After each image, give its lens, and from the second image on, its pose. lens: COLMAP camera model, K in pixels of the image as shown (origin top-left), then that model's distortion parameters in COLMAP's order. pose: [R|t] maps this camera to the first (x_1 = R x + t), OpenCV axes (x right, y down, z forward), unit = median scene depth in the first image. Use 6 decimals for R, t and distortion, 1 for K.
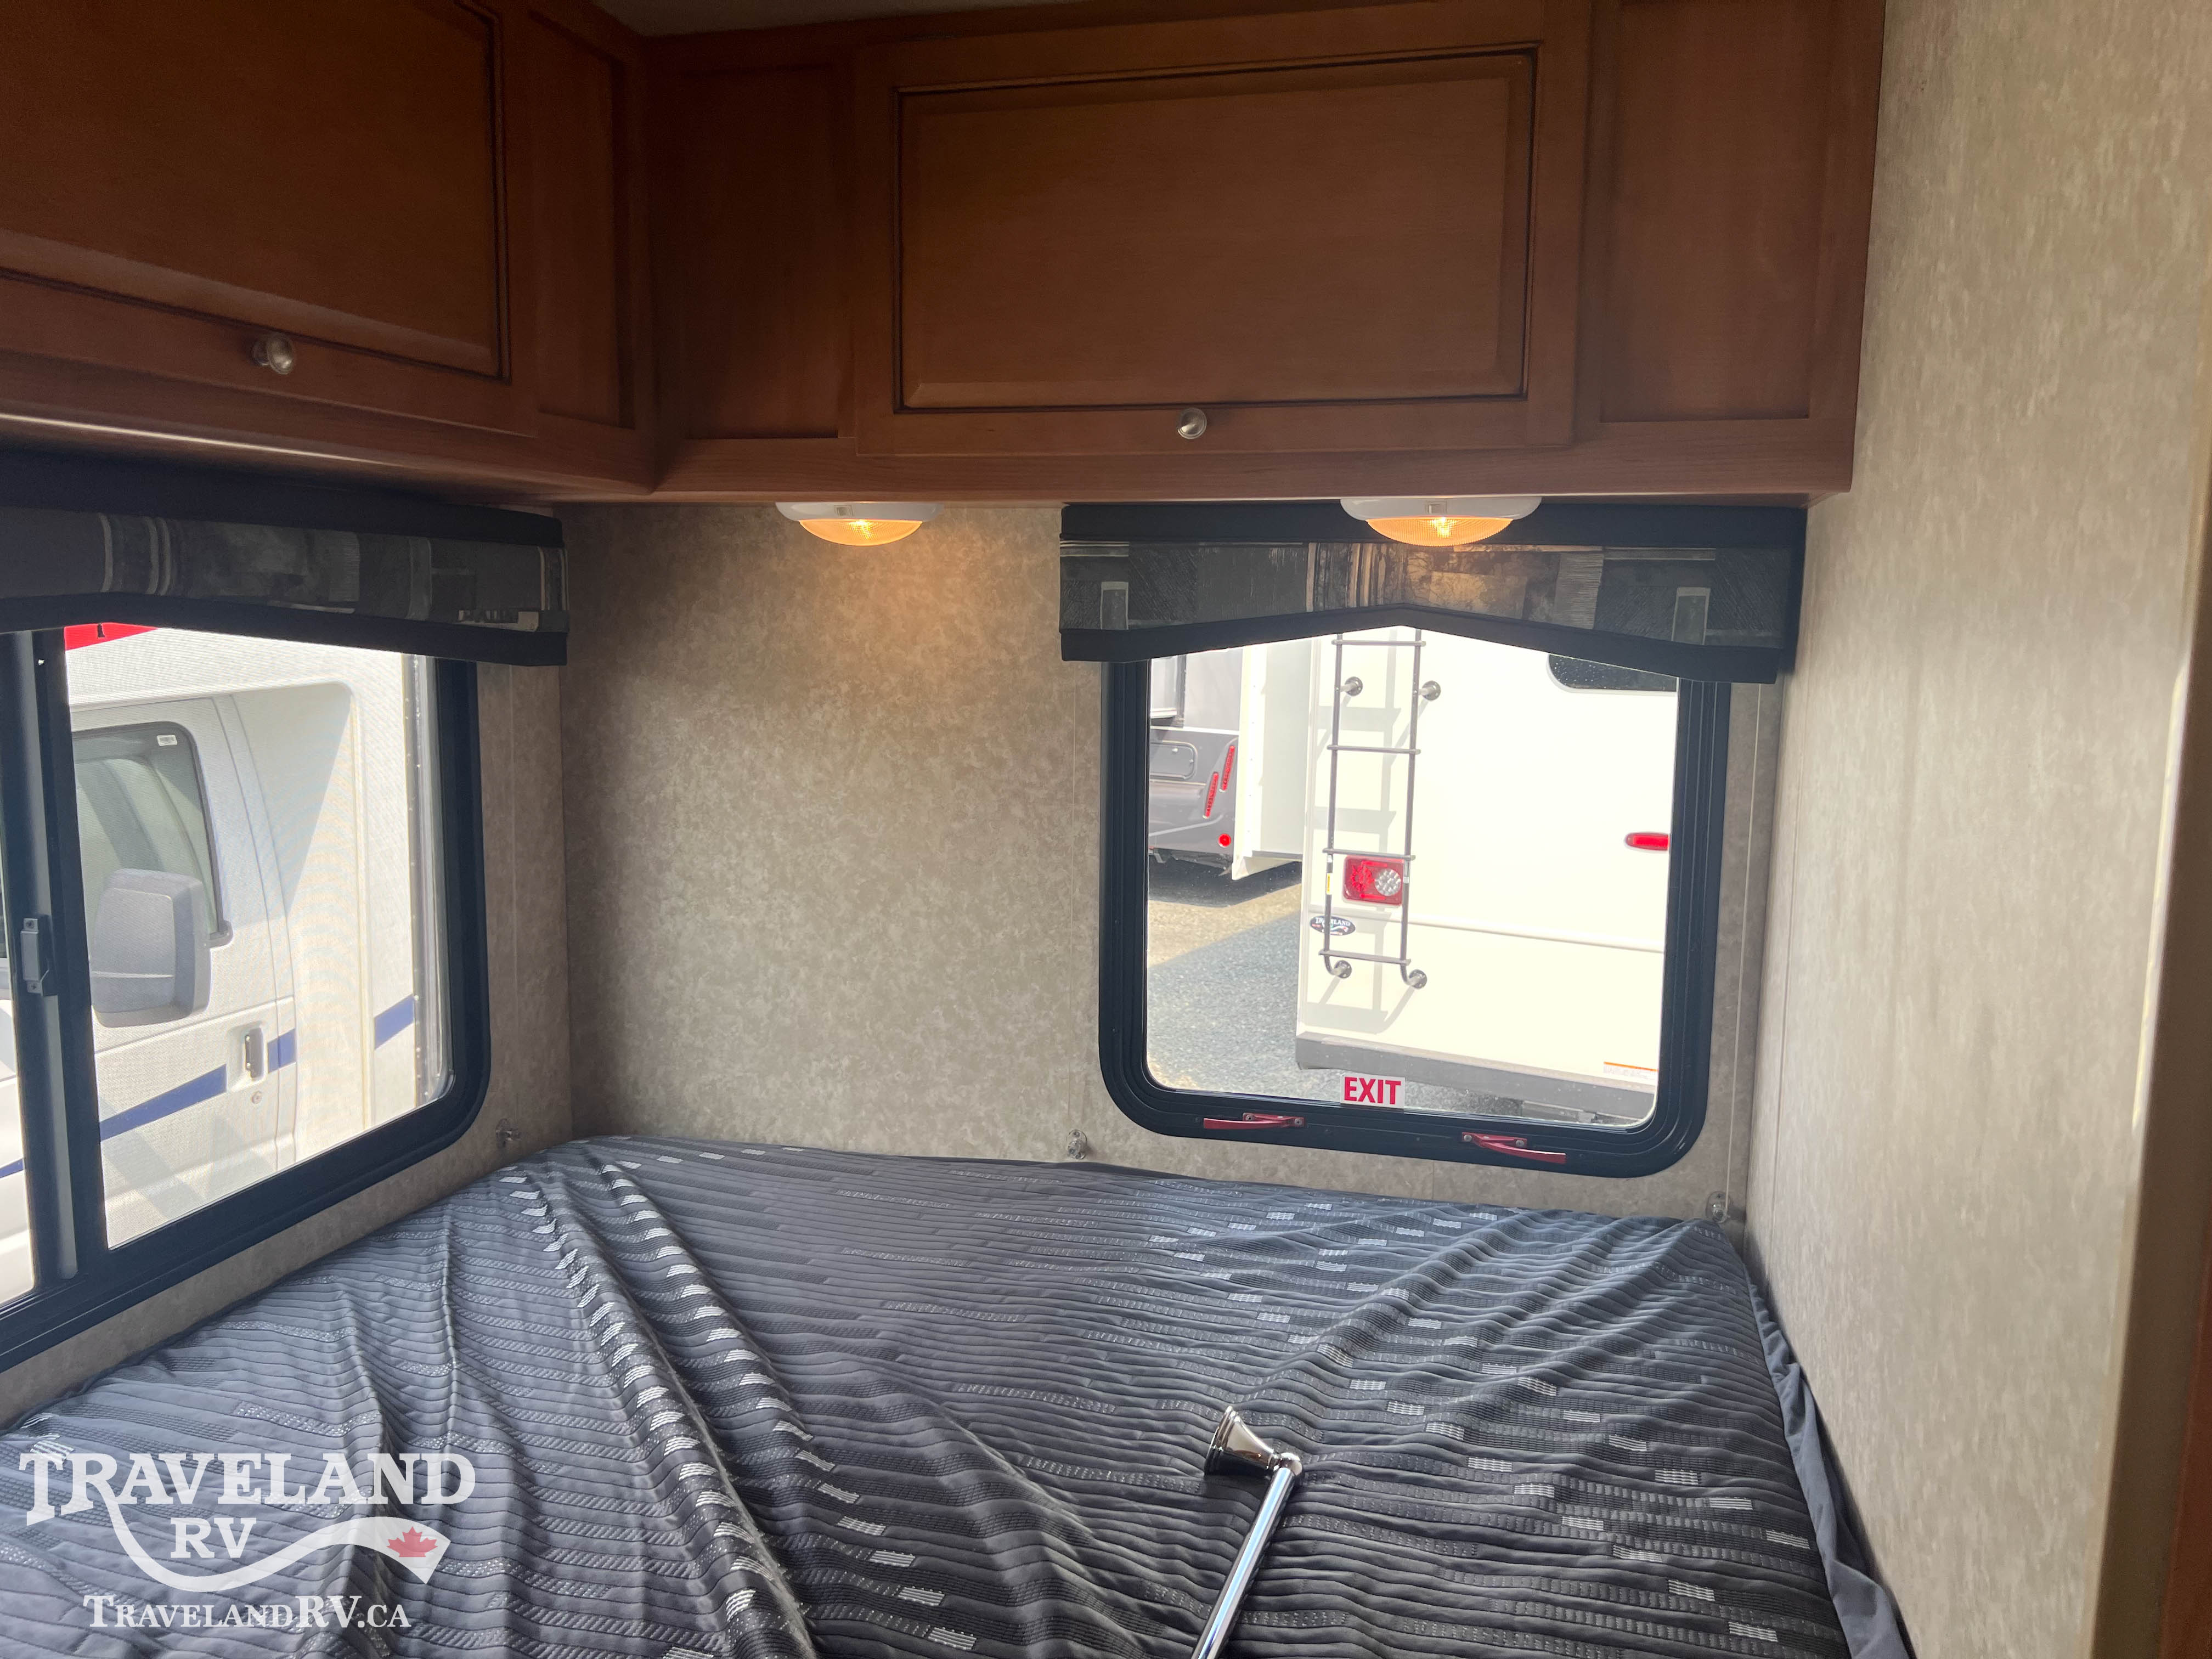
lens RADIAL K [[1673.1, 0, 1105.8], [0, 1673.1, 816.7], [0, 0, 1]] dist [0.050888, -0.063475]
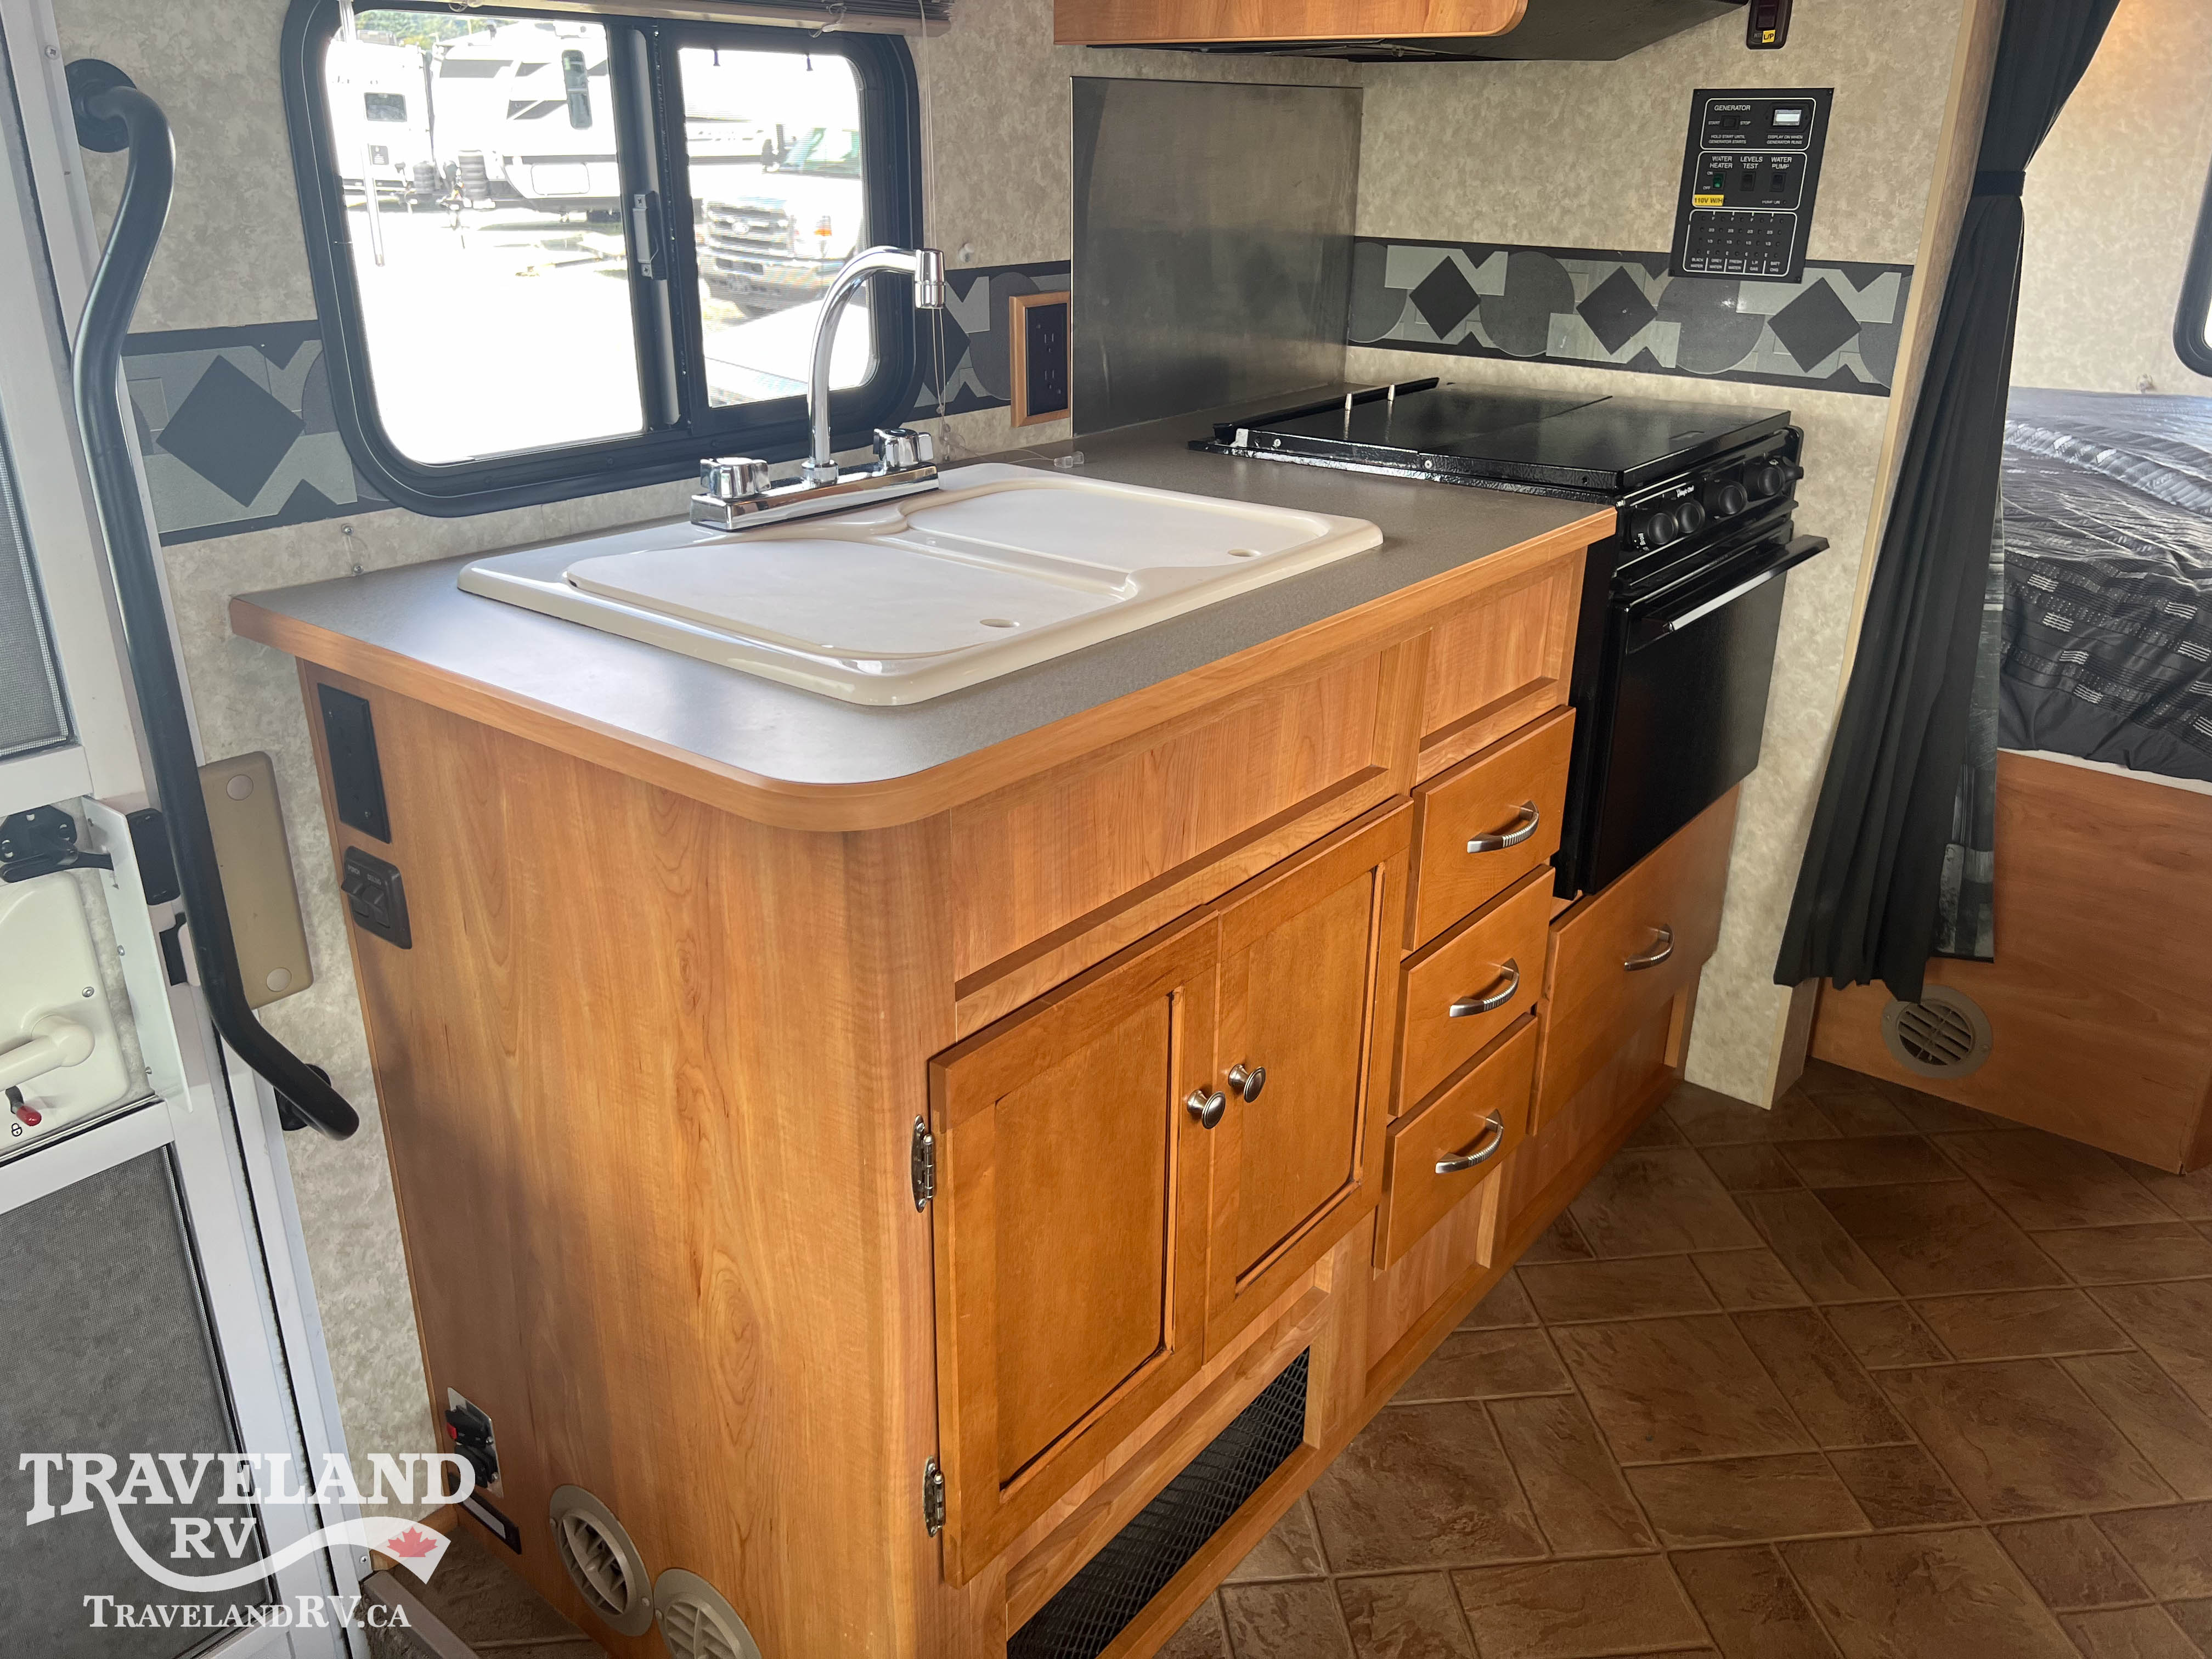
lens RADIAL K [[1673.1, 0, 1104.1], [0, 1673.1, 825.6], [0, 0, 1]] dist [0.050888, -0.063475]
pose [[0.910859, 0.155575, -0.382274, -0.247911], [-0.052454, 0.962359, 0.266670, 0.229623], [0.409372, -0.222847, 0.884734, -0.973237]]
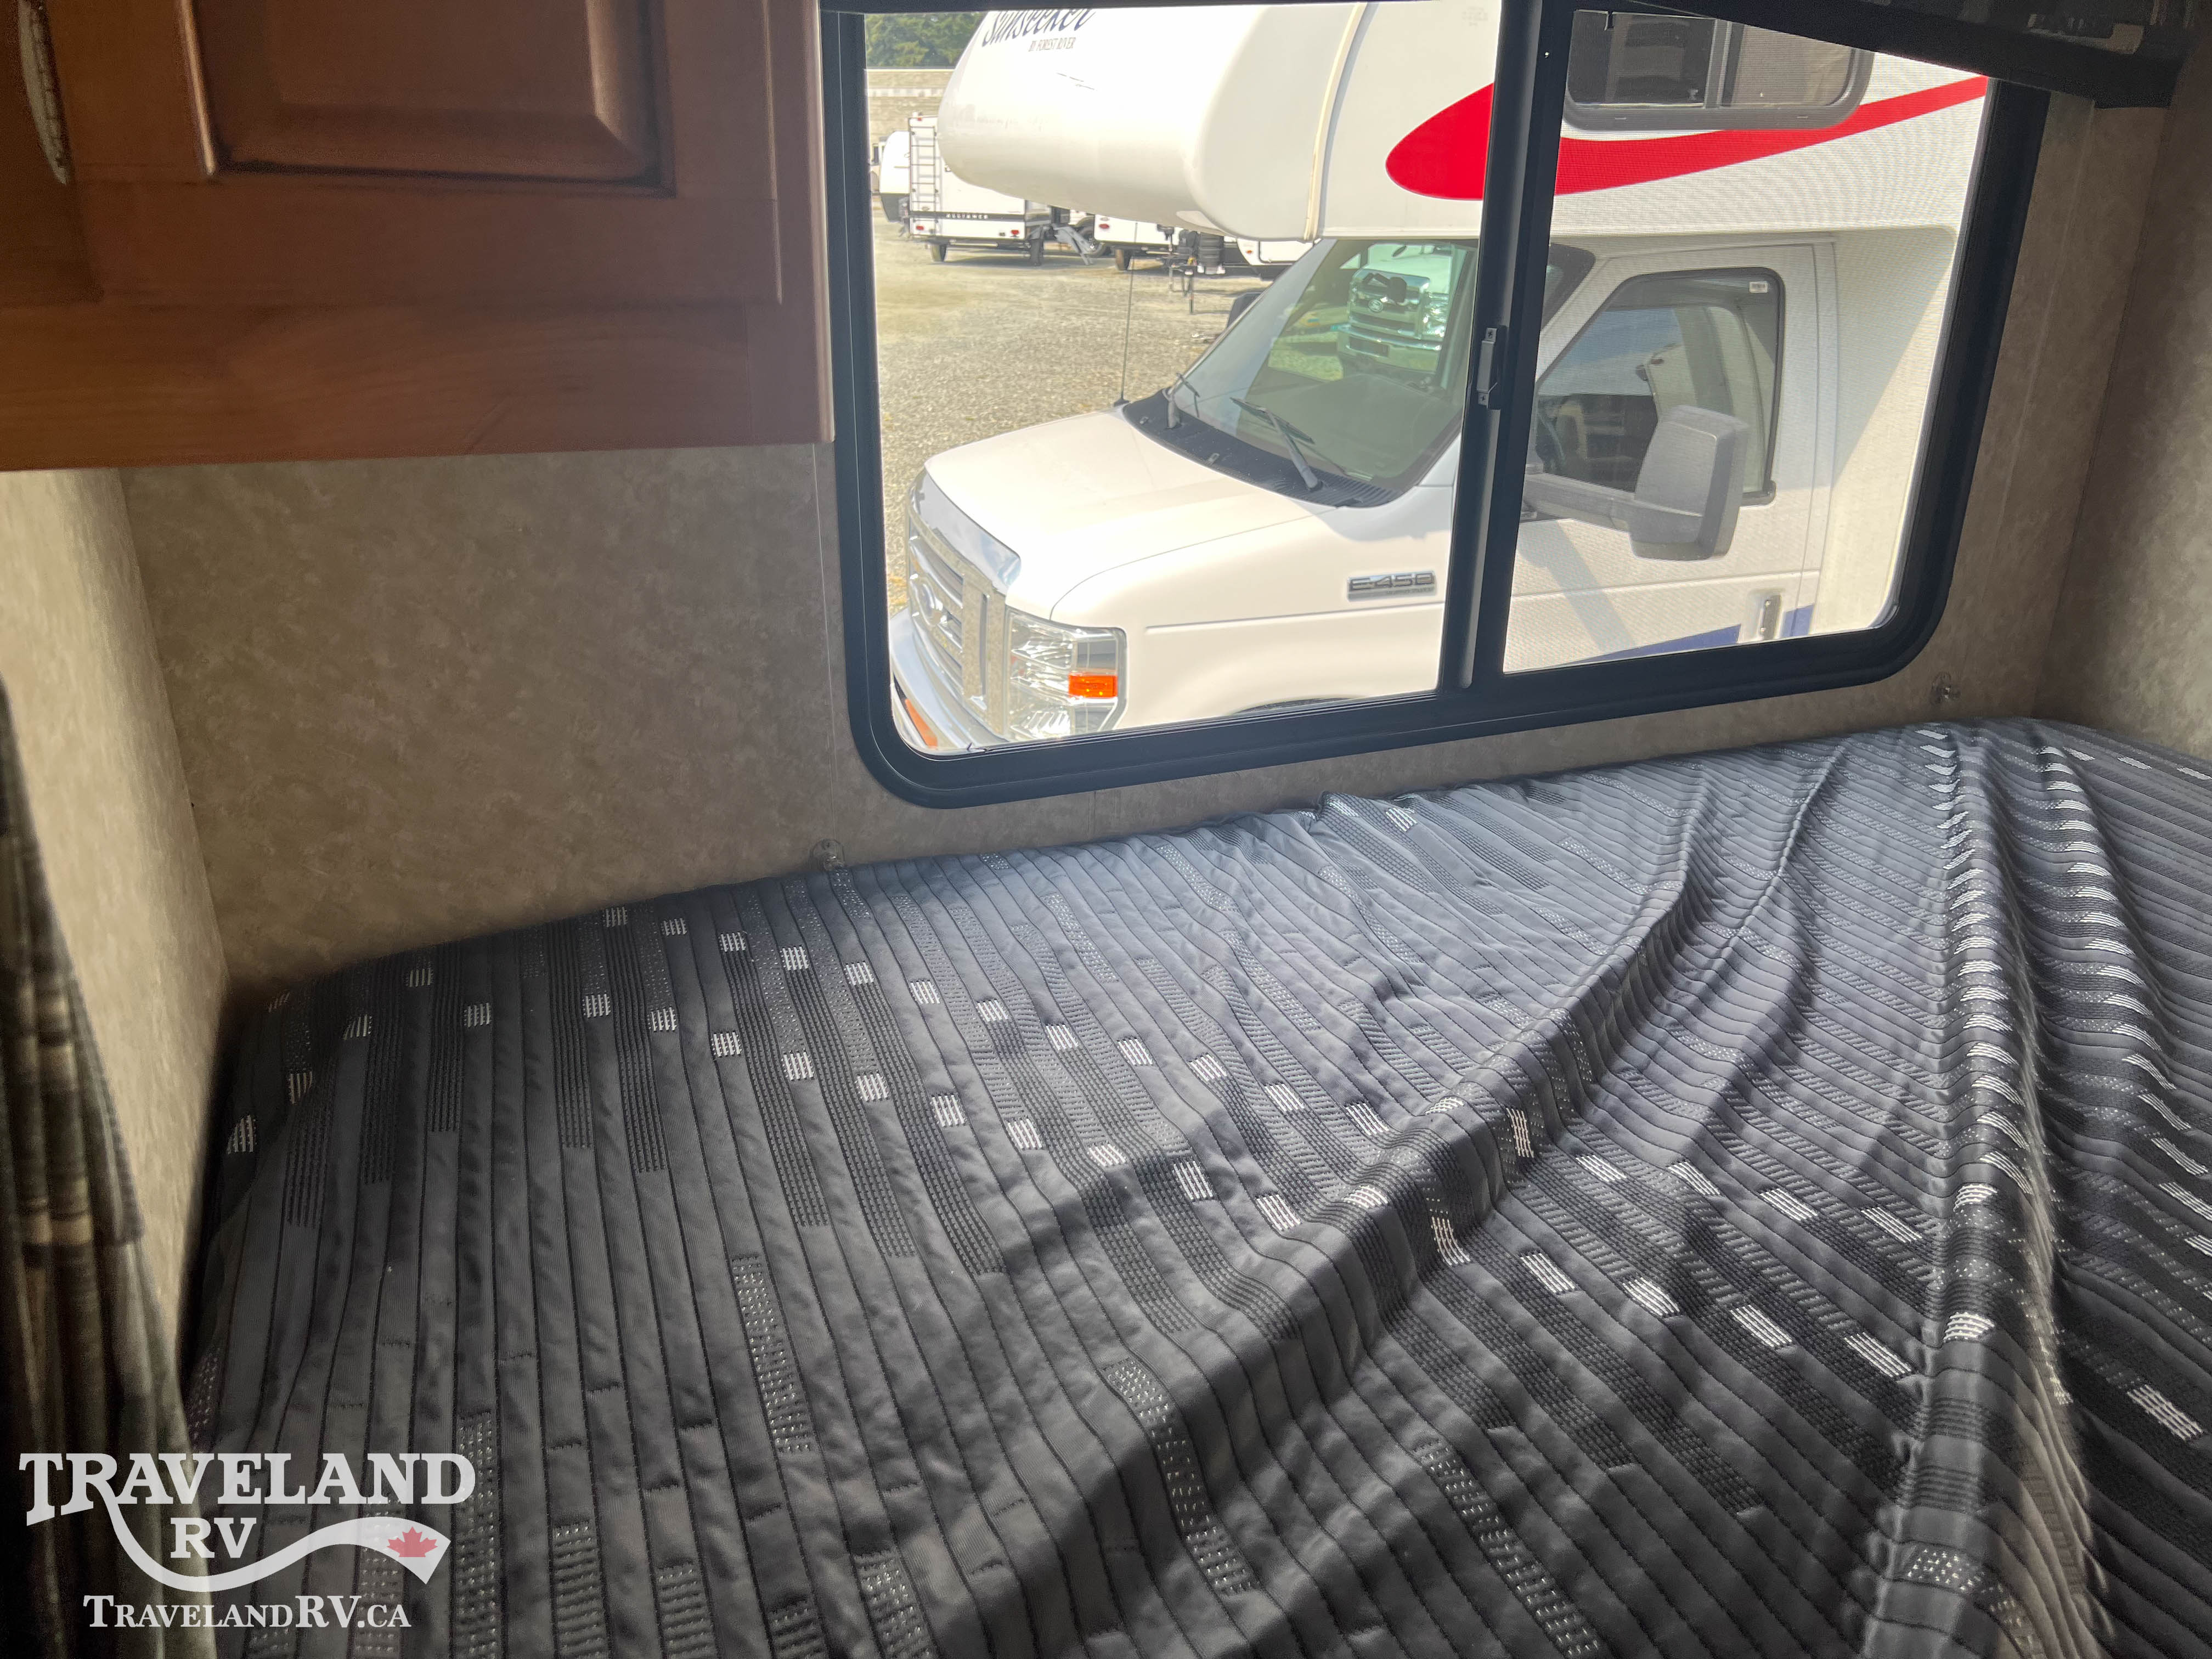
lens RADIAL K [[1673.1, 0, 1099.4], [0, 1673.1, 841.9], [0, 0, 1]] dist [0.050888, -0.063475]
pose [[0.624156, 0.284069, -0.727828, 0.030766], [-0.111210, 0.954377, 0.277122, 0.071589], [0.773344, -0.092026, 0.627272, 0.107646]]
